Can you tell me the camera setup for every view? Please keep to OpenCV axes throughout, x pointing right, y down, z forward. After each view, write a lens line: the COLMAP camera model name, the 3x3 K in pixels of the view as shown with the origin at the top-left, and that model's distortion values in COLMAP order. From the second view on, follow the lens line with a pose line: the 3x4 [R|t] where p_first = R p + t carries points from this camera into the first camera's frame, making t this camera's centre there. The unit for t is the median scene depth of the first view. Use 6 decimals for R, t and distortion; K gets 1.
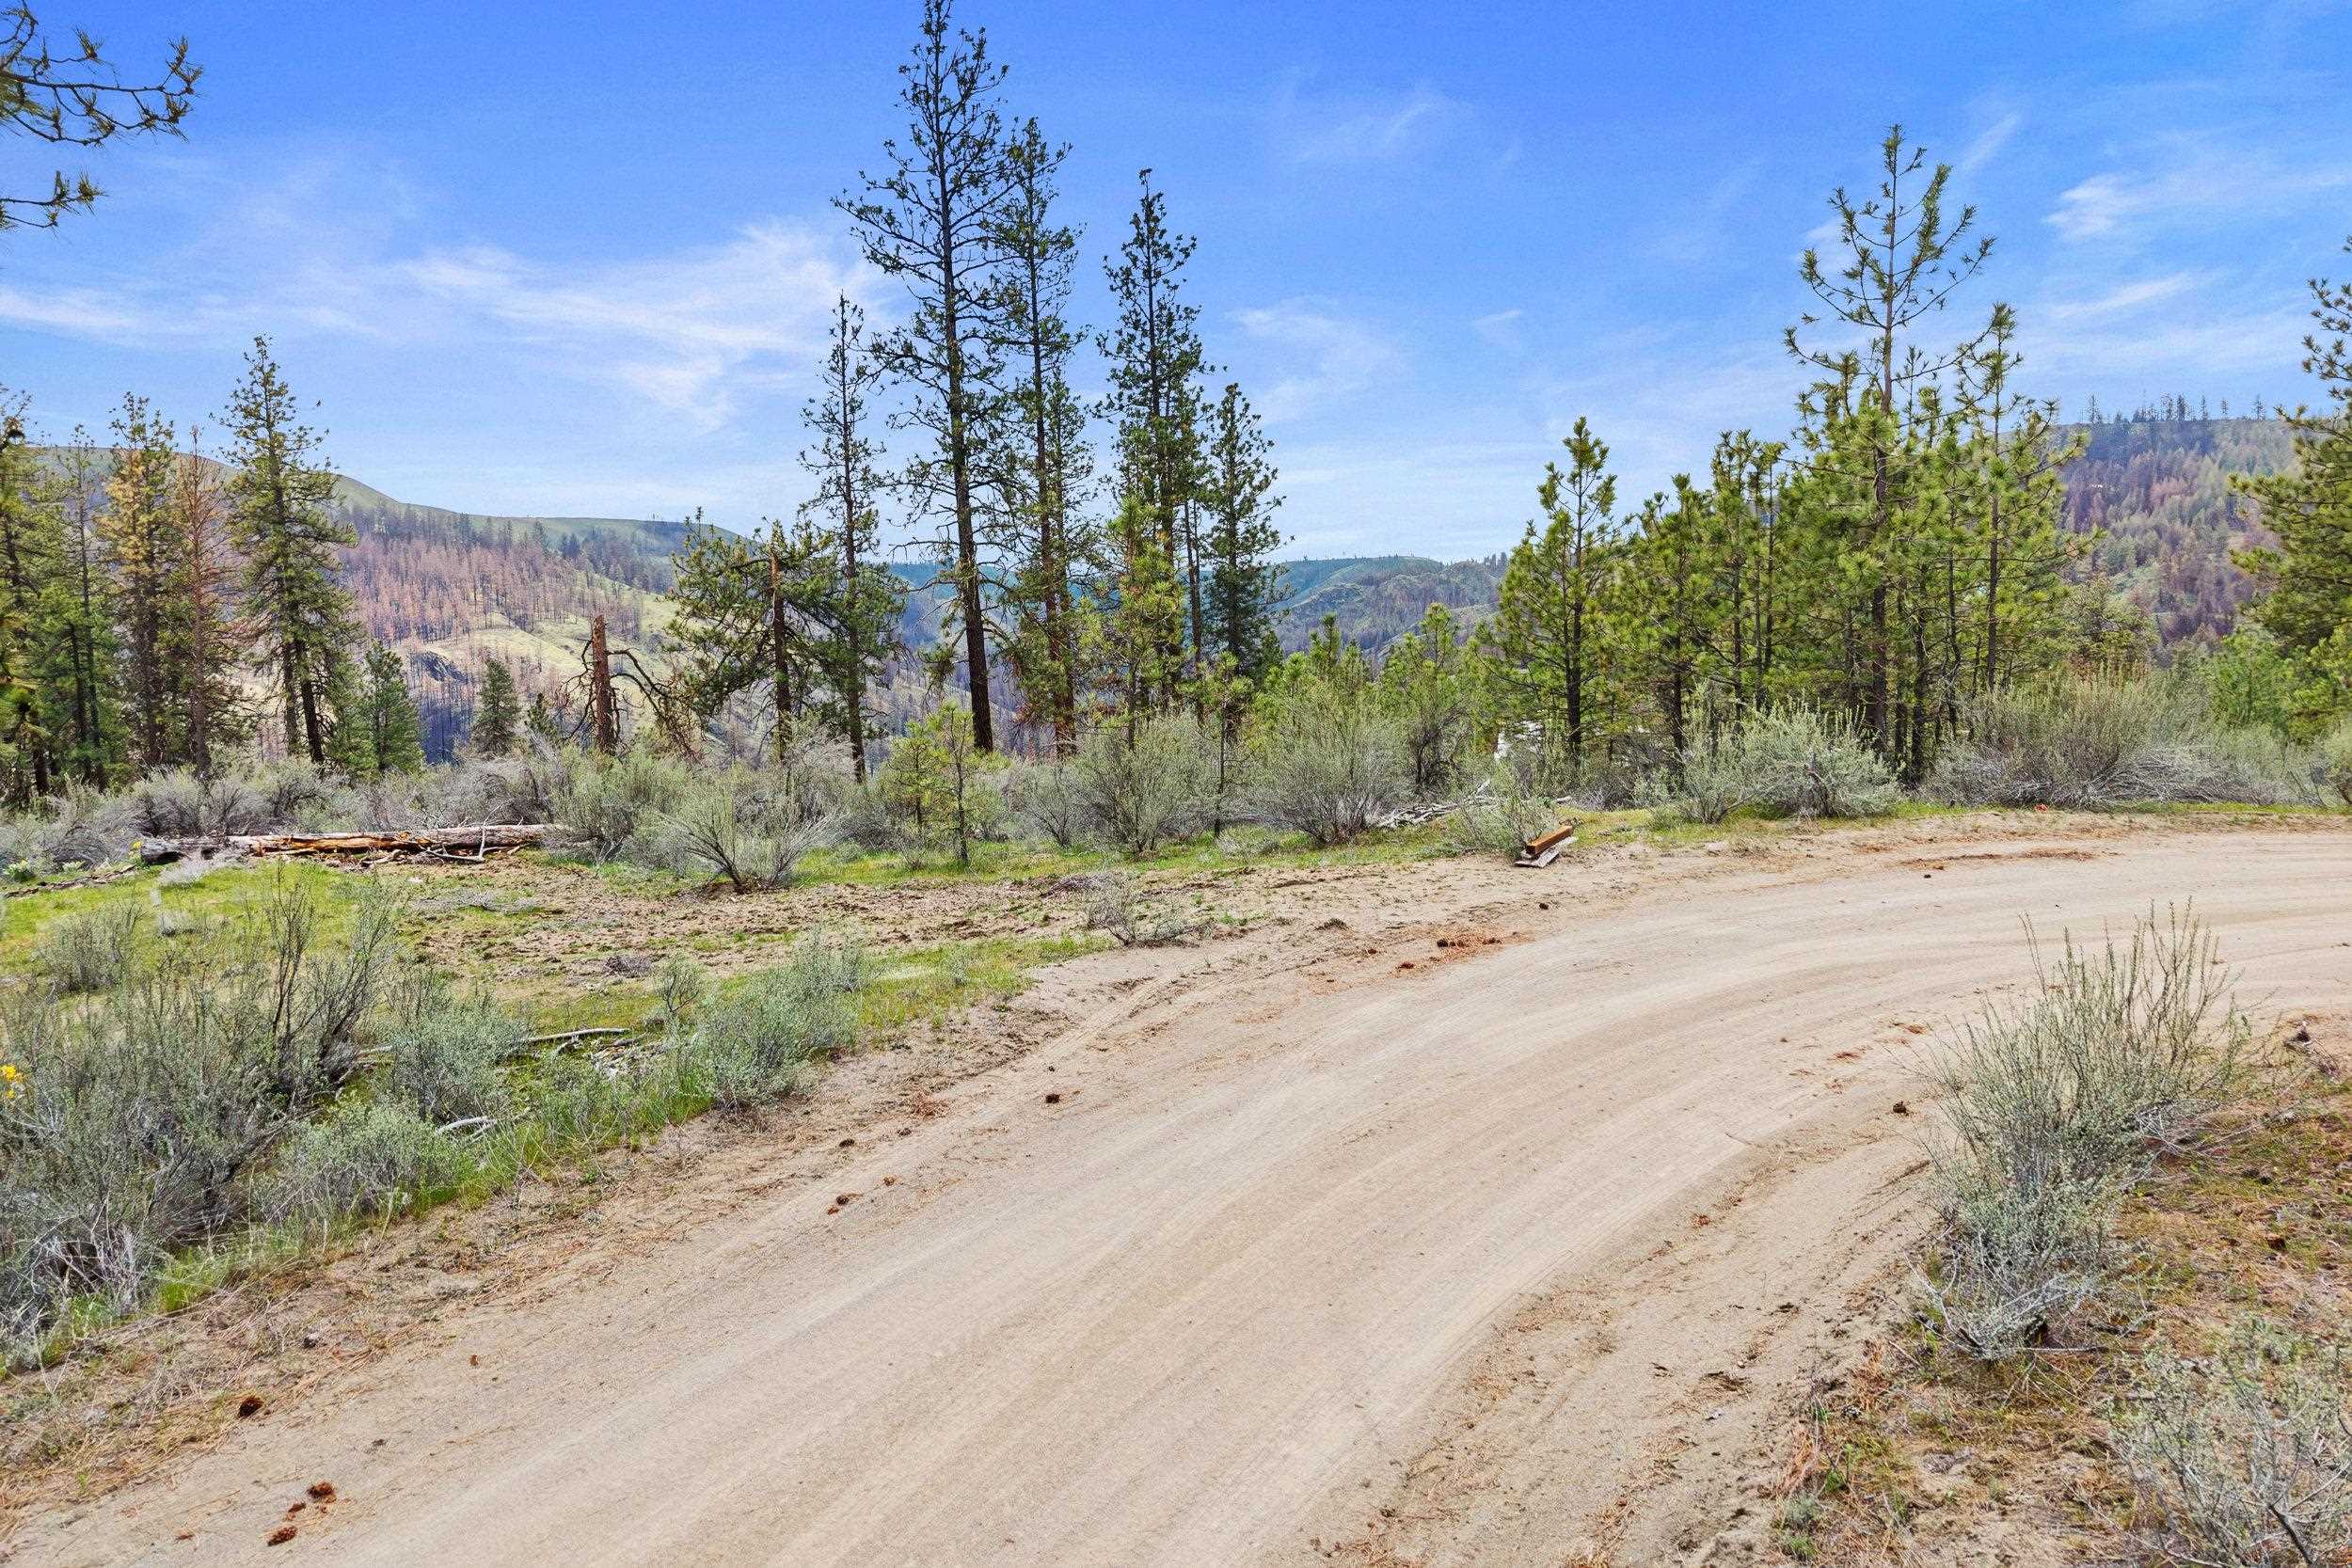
lens RADIAL K [[1559.0, 0, 1186.2], [0, 1559.0, 721.5], [0, 0, 1]] dist [0.002873, -0.005935]
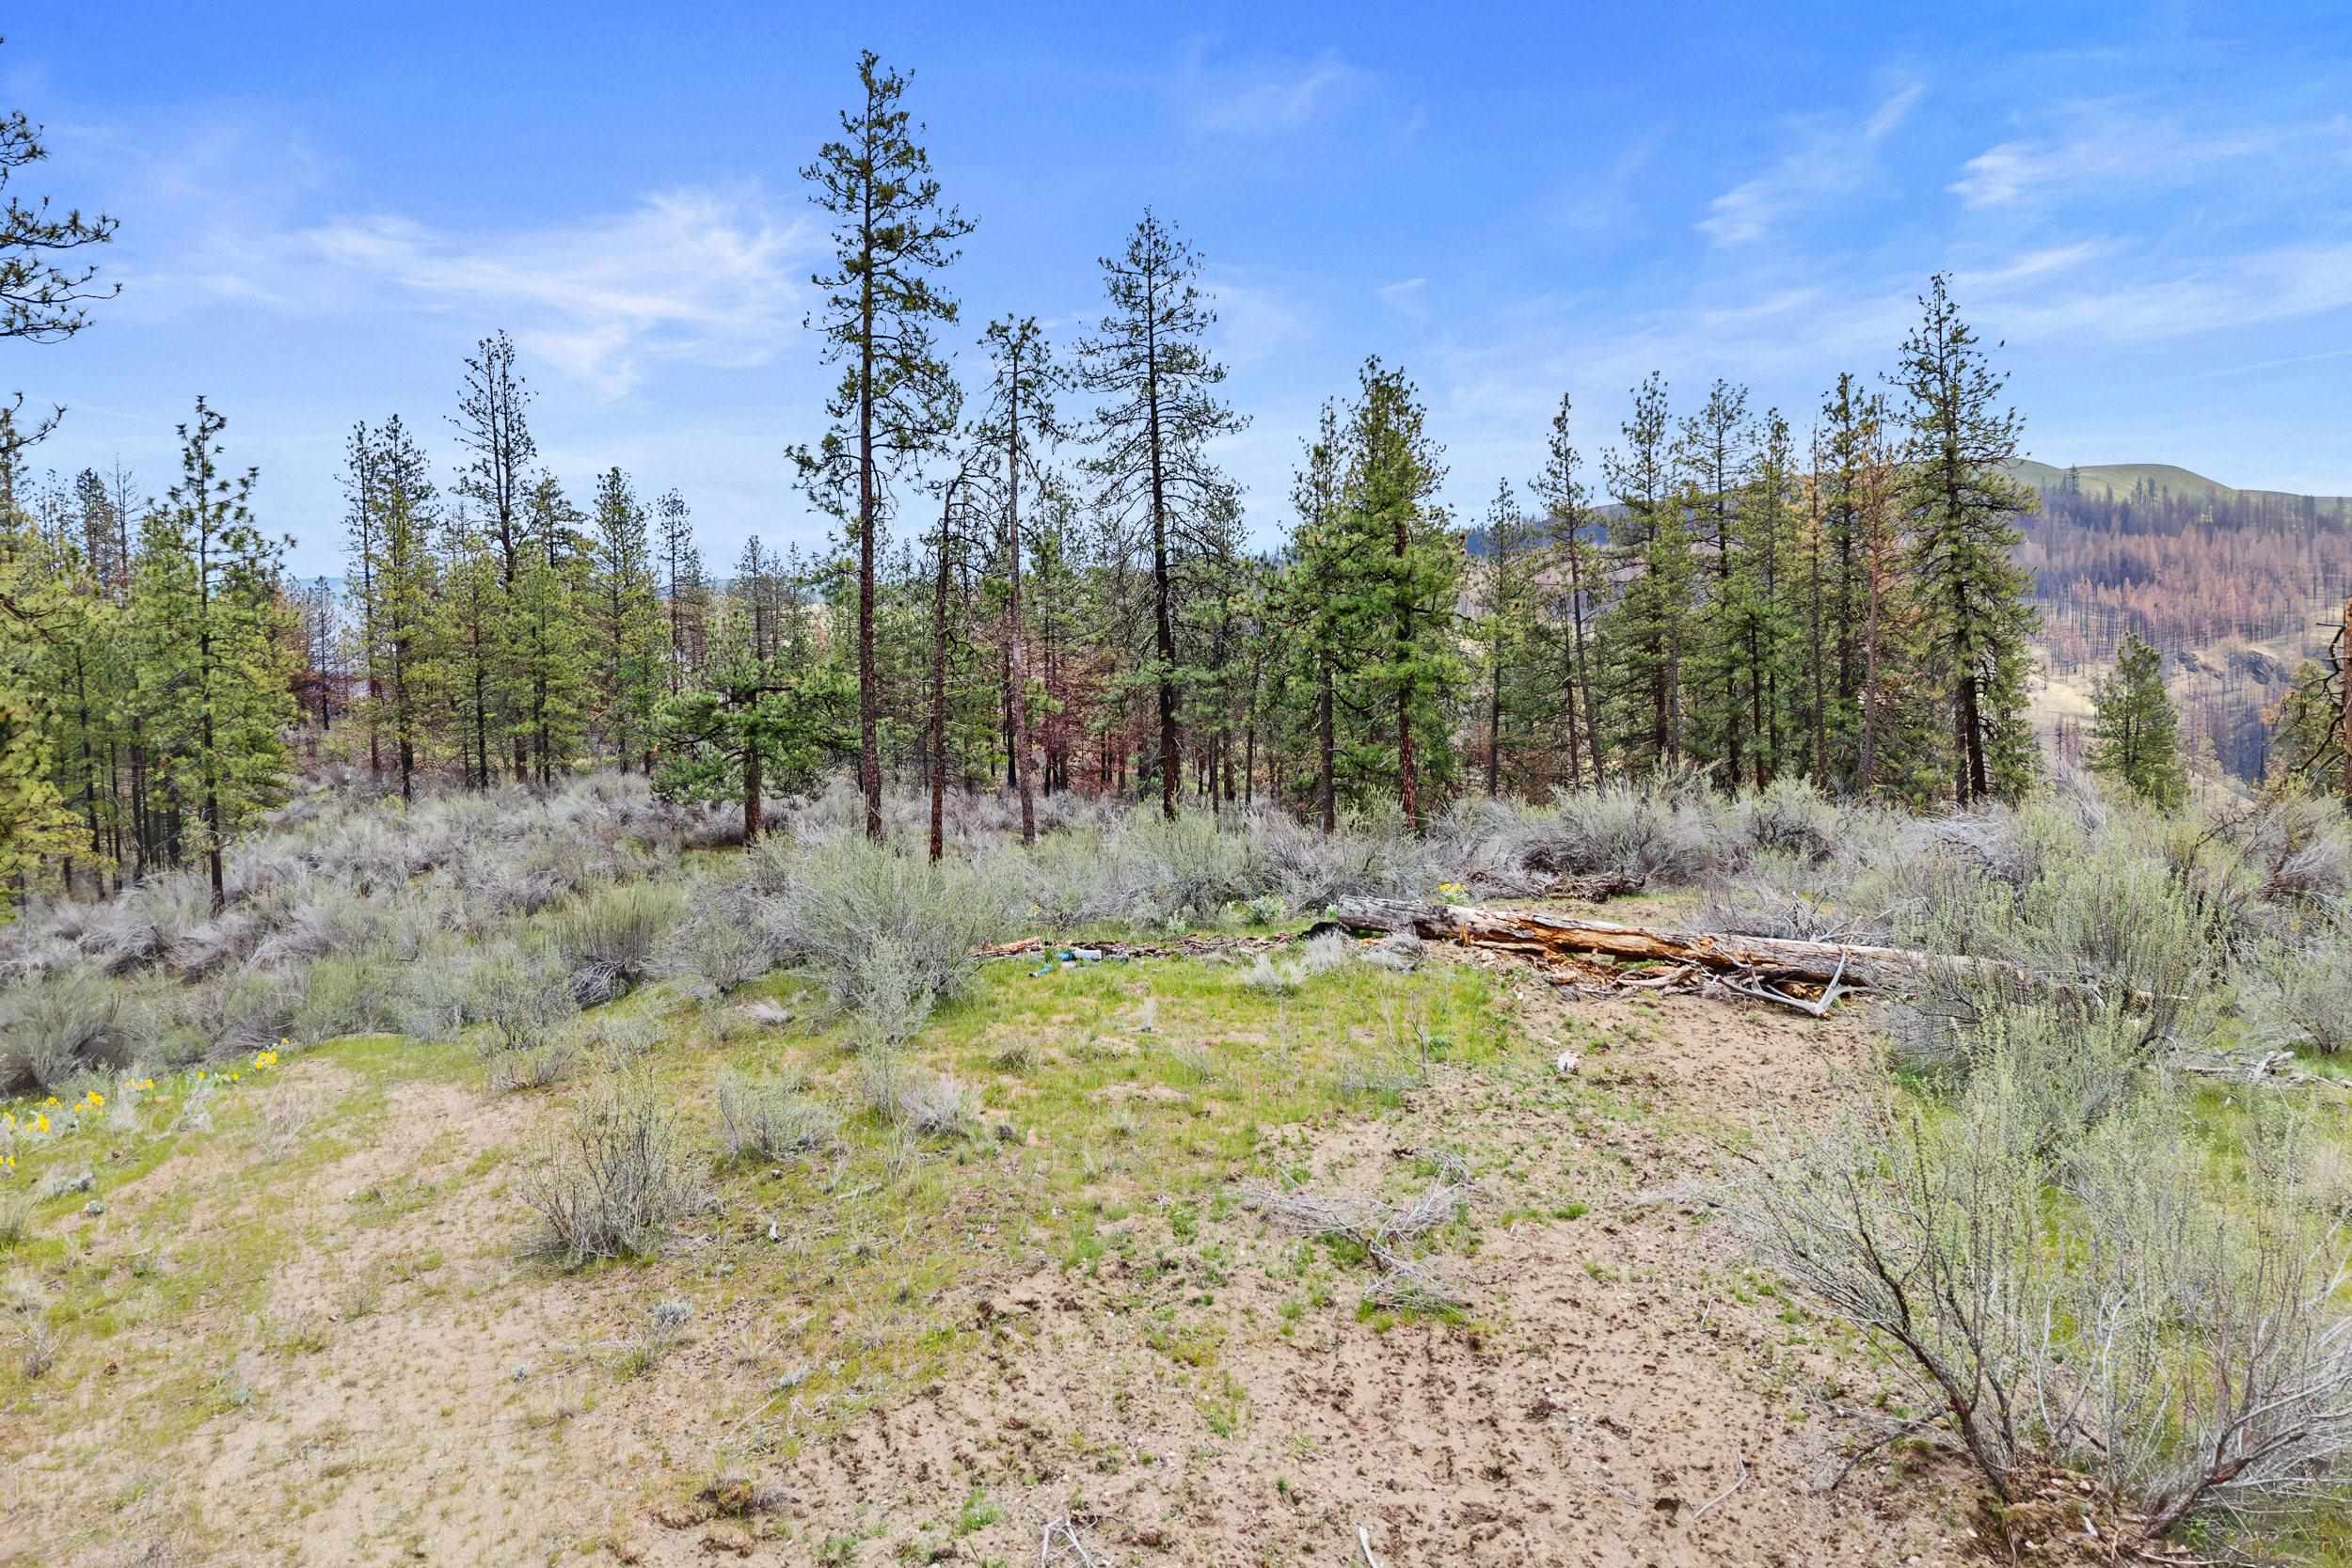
lens RADIAL K [[1559.0, 0, 1186.2], [0, 1559.0, 721.5], [0, 0, 1]] dist [0.002873, -0.005935]
pose [[0.492532, 0.047228, -0.869012, -0.029694], [-0.046795, 0.998519, 0.027744, -0.004473], [0.869035, 0.027001, 0.494013, 0.162582]]
